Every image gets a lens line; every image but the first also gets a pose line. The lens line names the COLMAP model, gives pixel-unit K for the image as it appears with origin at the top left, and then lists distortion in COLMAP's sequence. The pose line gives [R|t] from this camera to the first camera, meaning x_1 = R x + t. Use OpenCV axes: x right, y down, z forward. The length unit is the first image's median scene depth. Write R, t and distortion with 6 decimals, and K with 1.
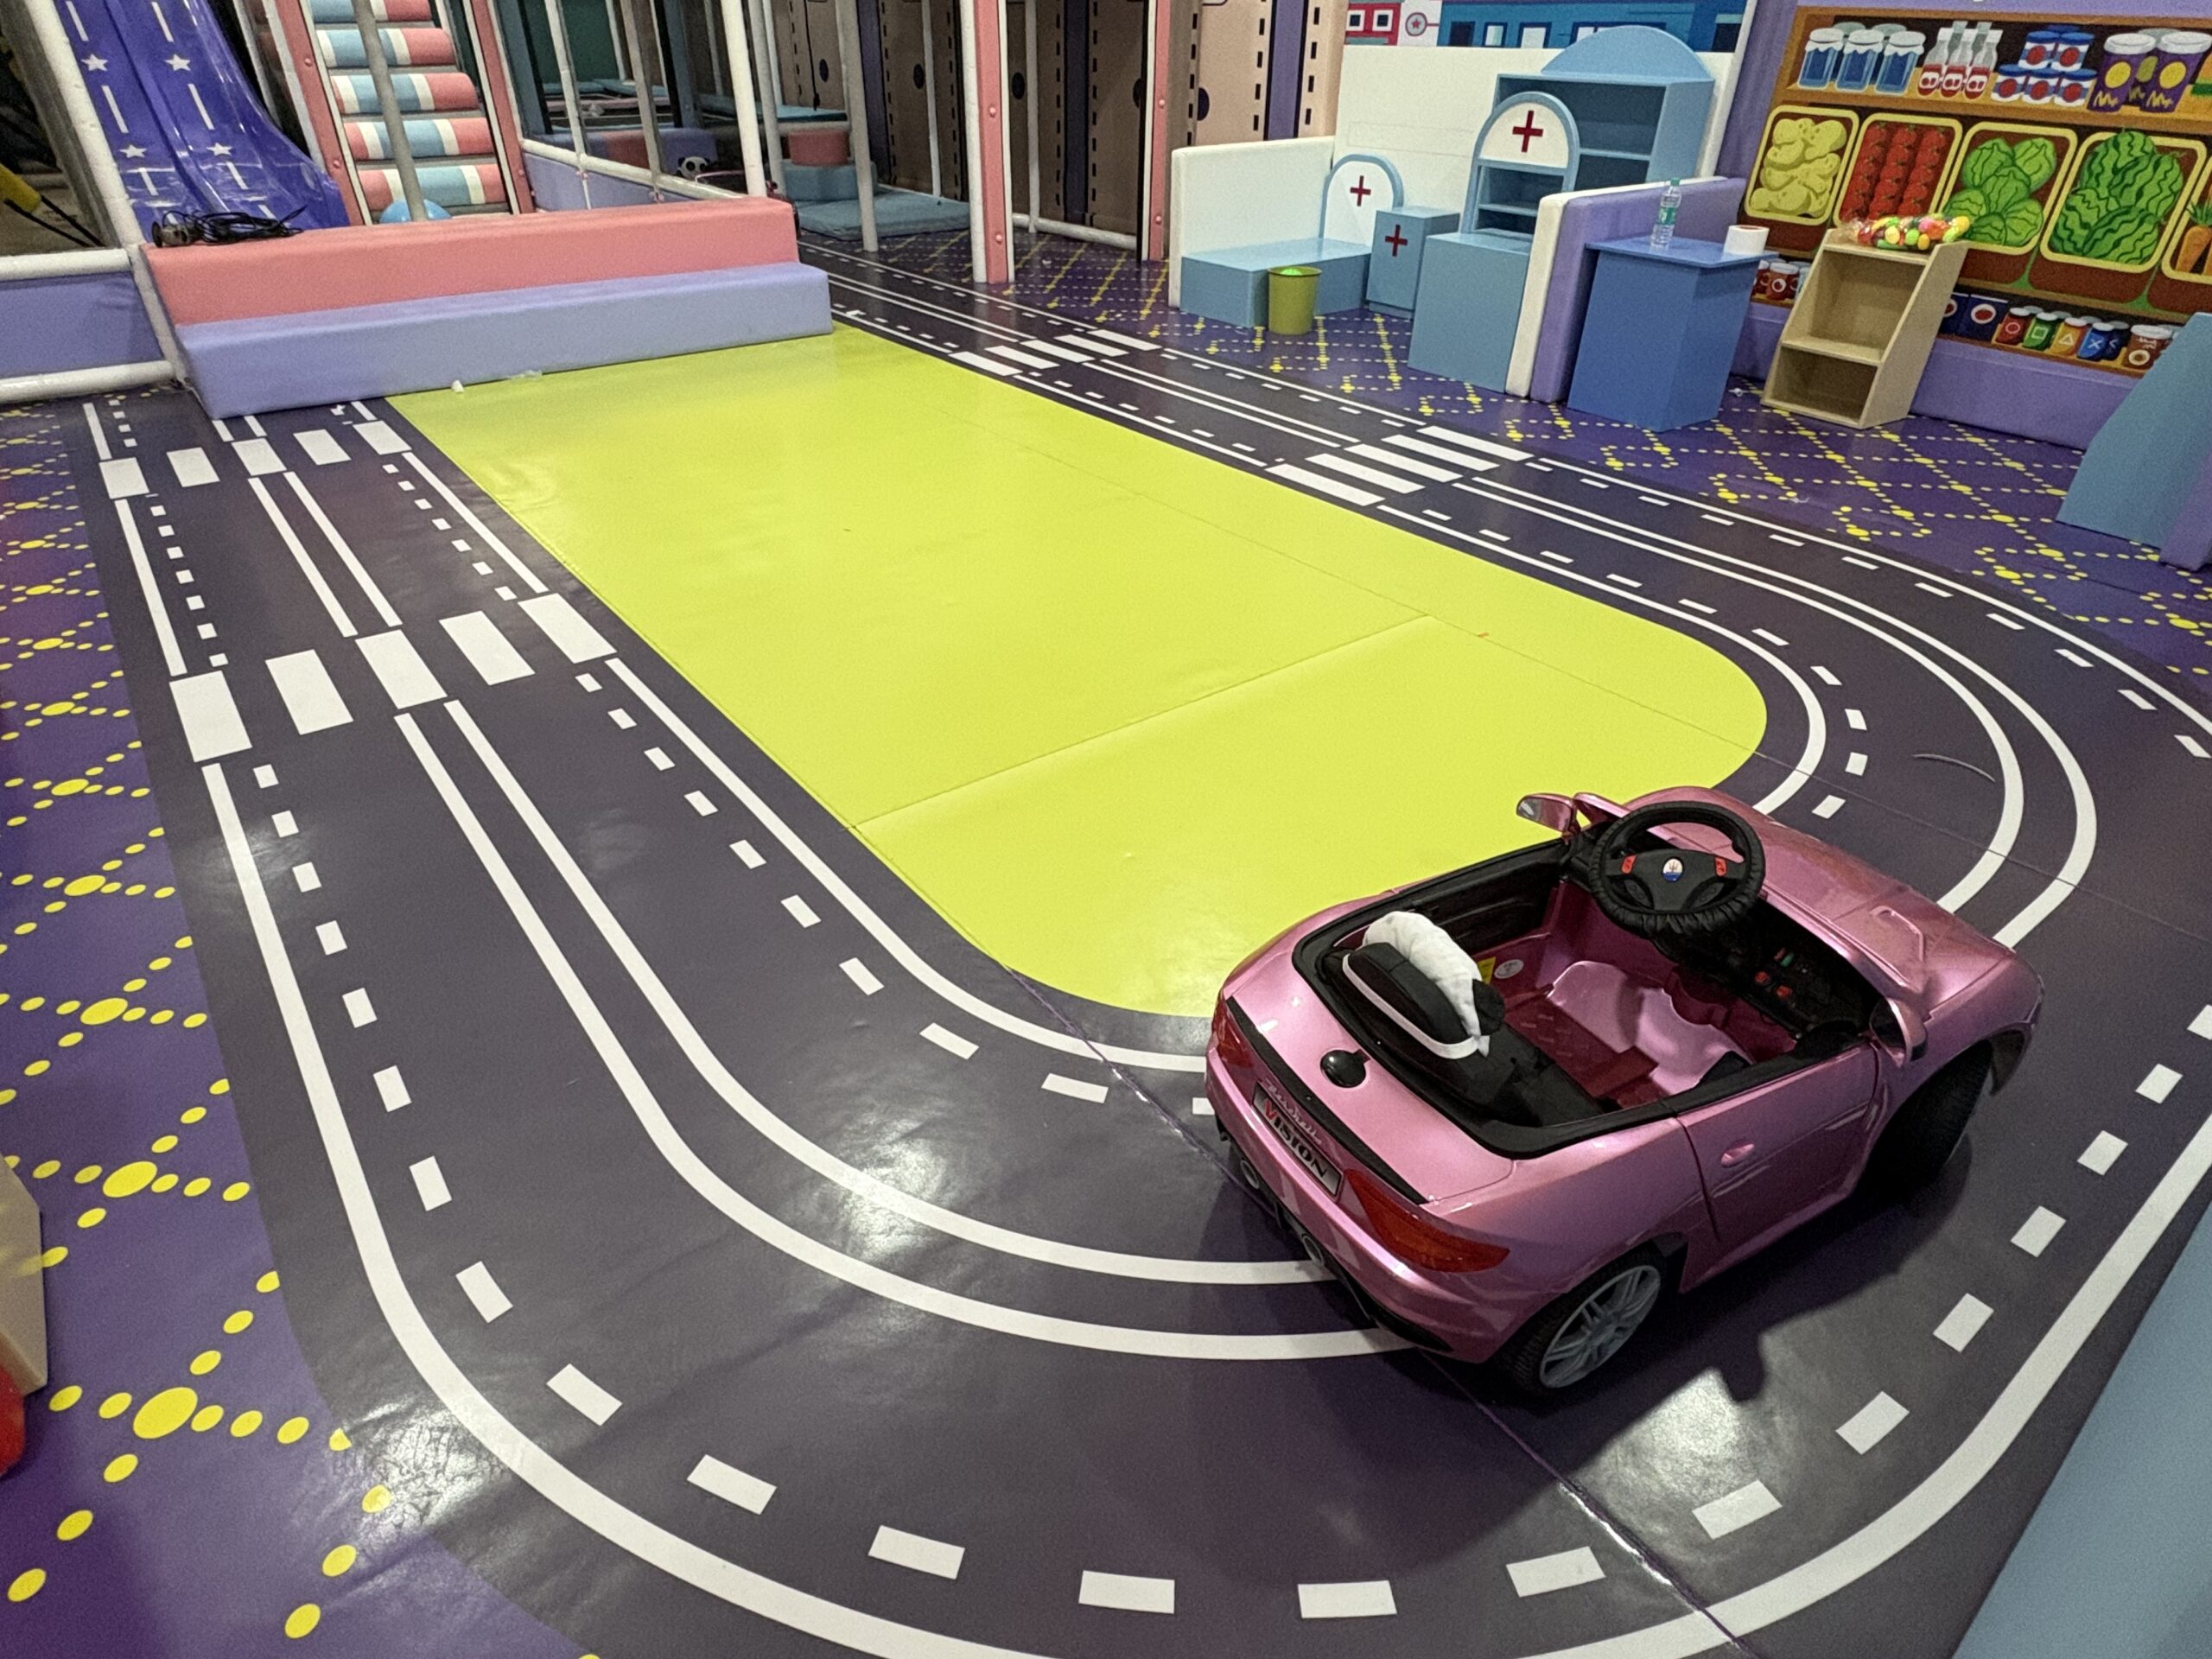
lens RADIAL K [[1217.8, 0, 1106.0], [0, 1217.8, 829.5], [0, 0, 1]] dist [-0.004155, -0.000468]
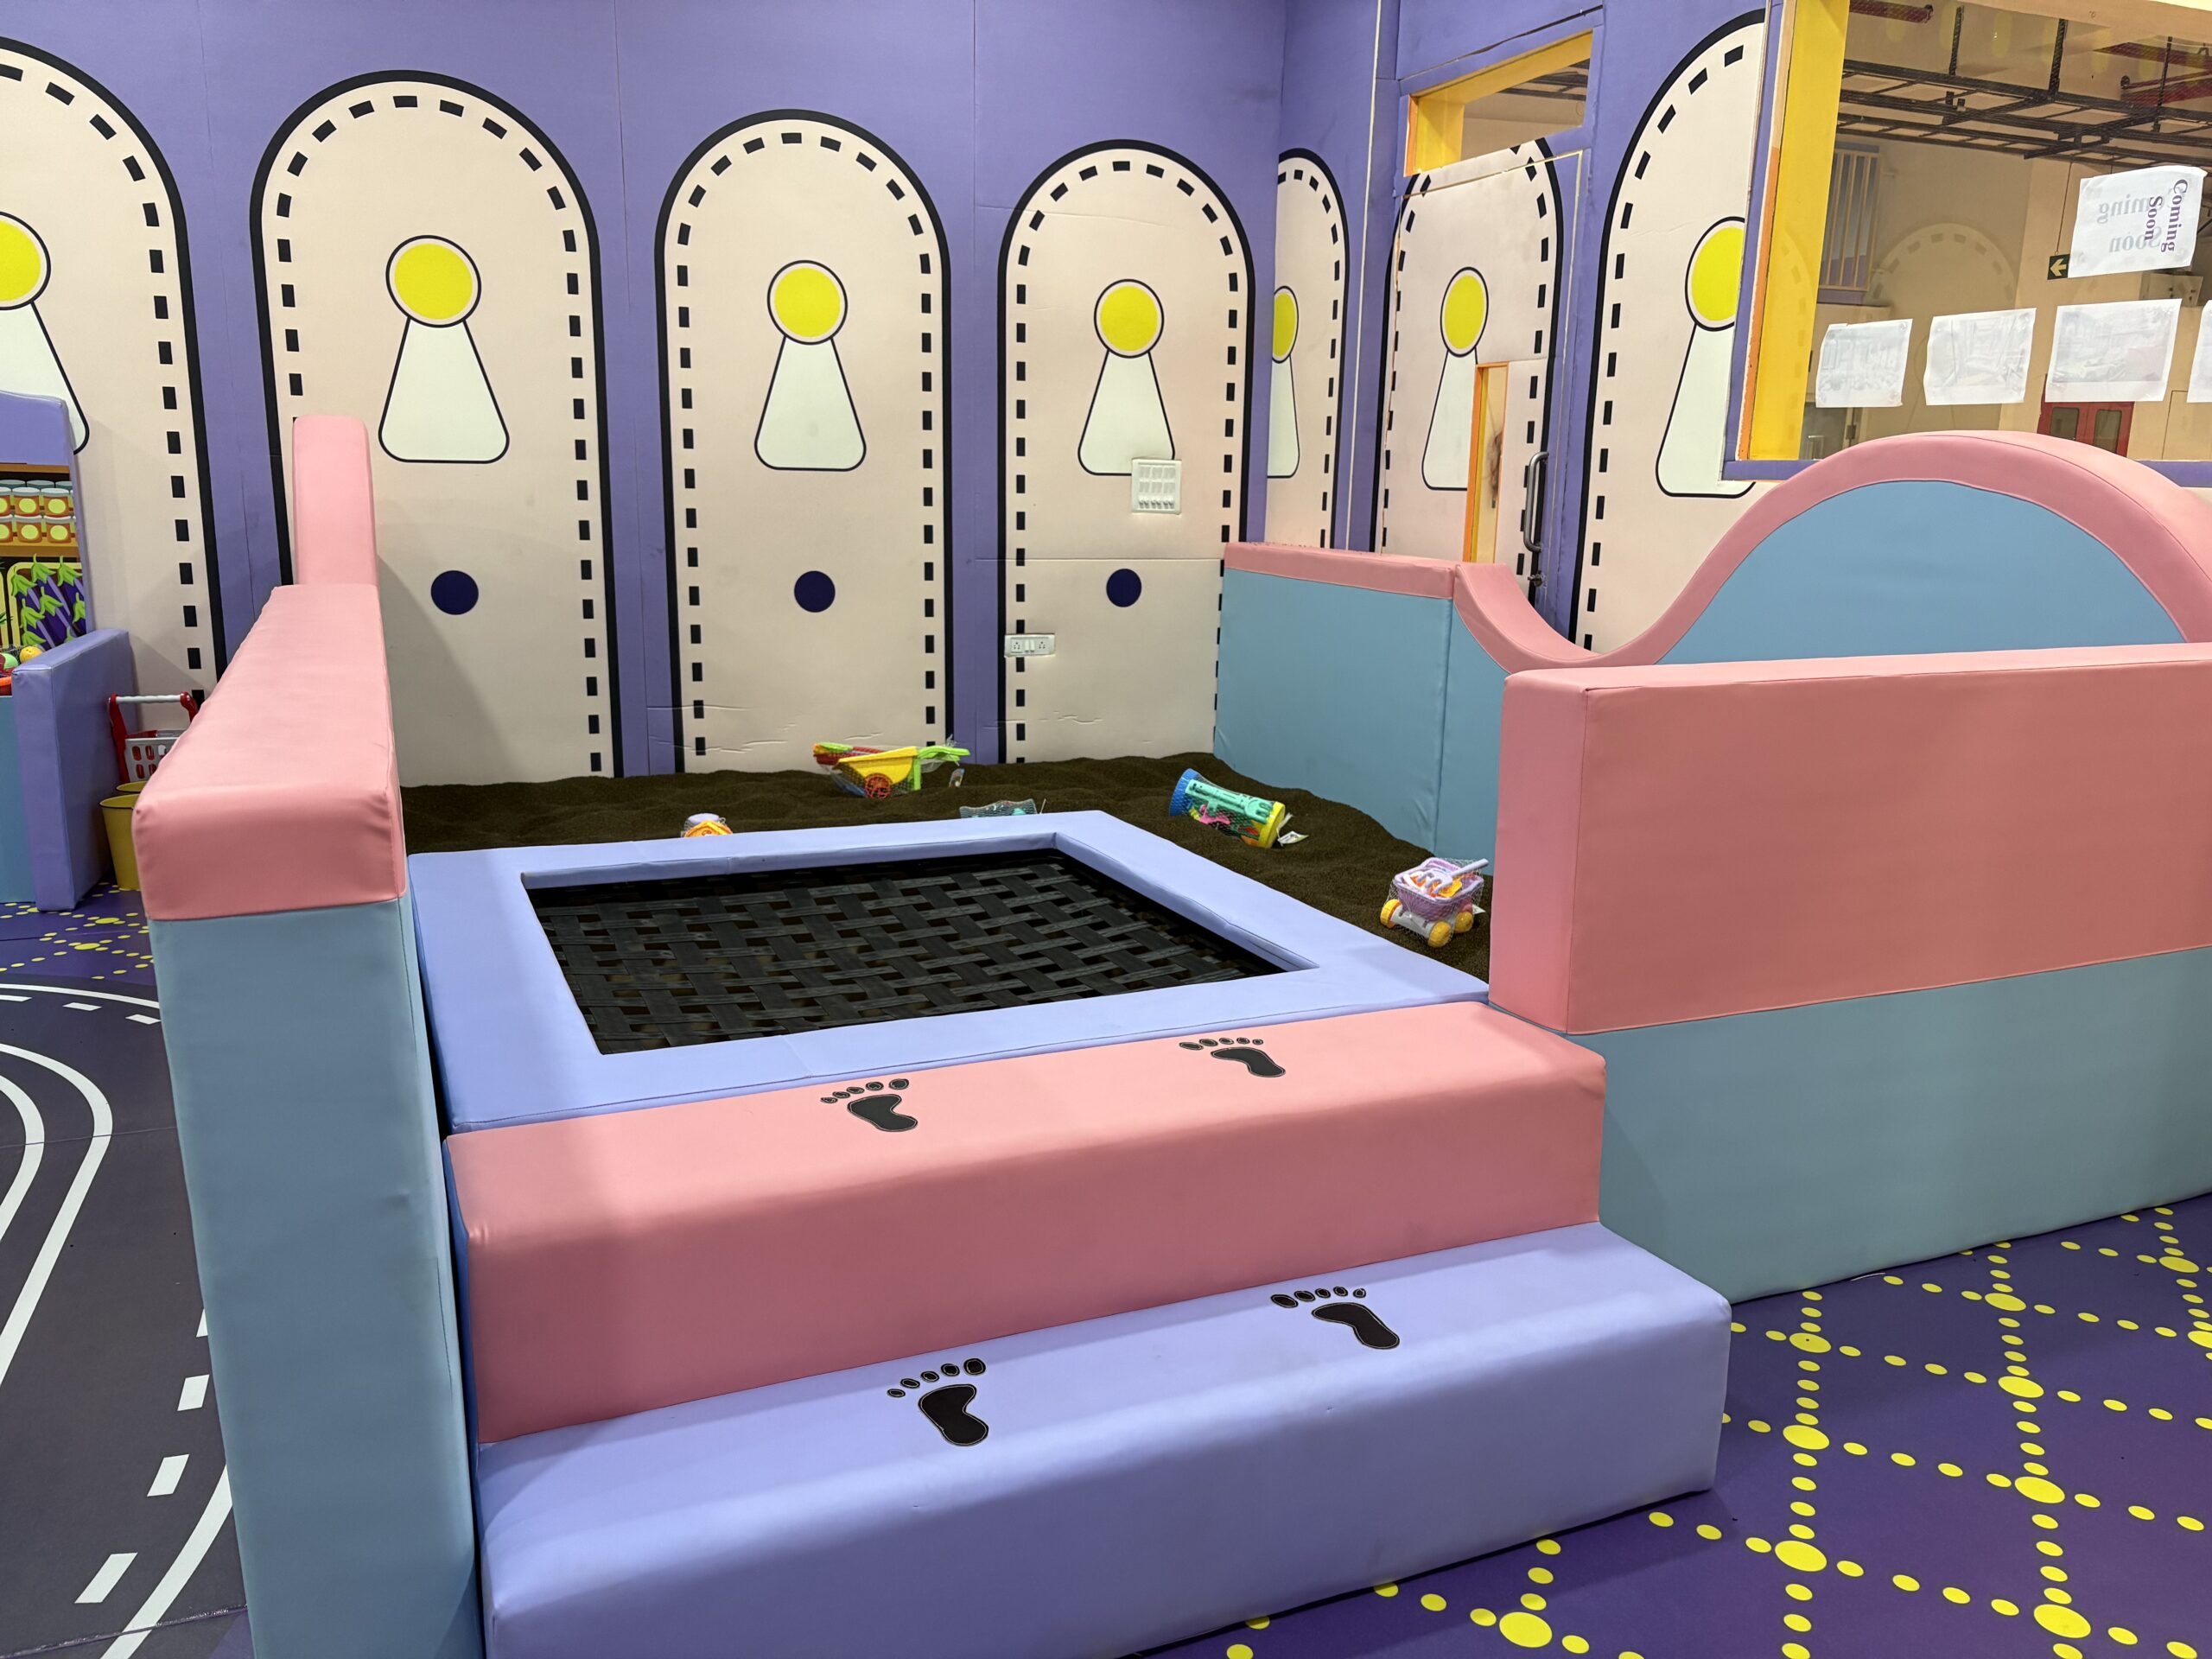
lens RADIAL K [[1682.4, 0, 1106.0], [0, 1682.4, 829.5], [0, 0, 1]] dist [0.037128, -0.003515]
pose [[0.274710, -0.209120, 0.938511, -0.284936], [0.528776, 0.848073, 0.034192, 0.179686], [-0.803076, 0.486869, 0.343552, -0.323125]]
